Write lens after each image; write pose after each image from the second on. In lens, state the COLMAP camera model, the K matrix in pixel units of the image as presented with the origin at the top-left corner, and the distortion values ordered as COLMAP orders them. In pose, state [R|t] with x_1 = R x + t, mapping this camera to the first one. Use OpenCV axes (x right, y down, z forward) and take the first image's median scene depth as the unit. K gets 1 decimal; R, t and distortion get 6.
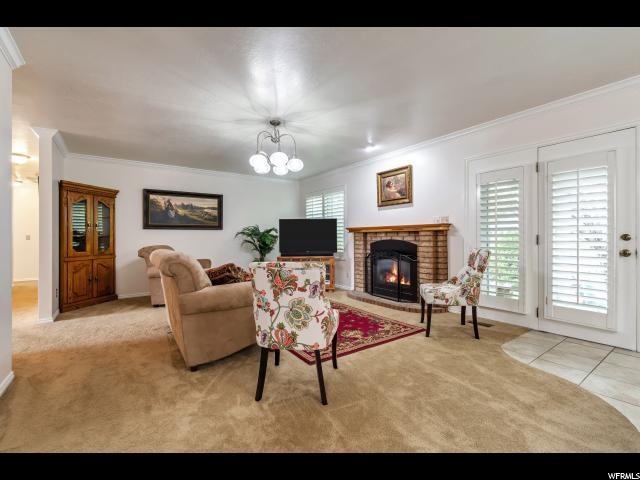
lens RADIAL K [[289.3, 0, 323.6], [0, 289.3, 236.0], [0, 0, 1]] dist [-0.002403, -0.000928]
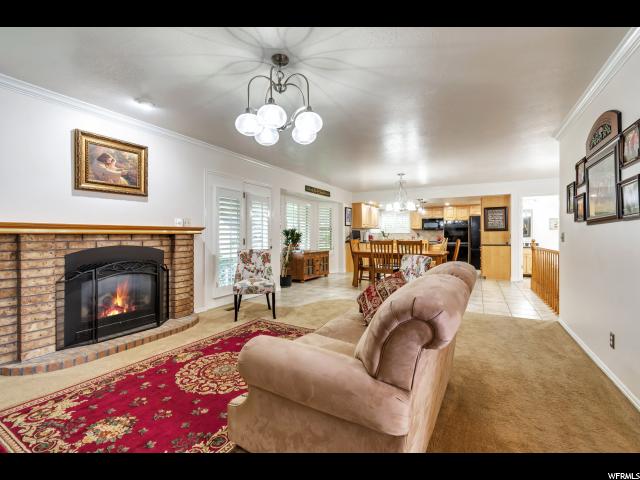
lens RADIAL K [[289.3, 0, 323.6], [0, 289.3, 236.0], [0, 0, 1]] dist [-0.002403, -0.000928]
pose [[-0.440177, 0.001857, 0.897909, -0.585345], [-0.001317, 0.999995, -0.002714, -0.009439], [-0.897910, -0.002377, -0.440173, 0.905649]]
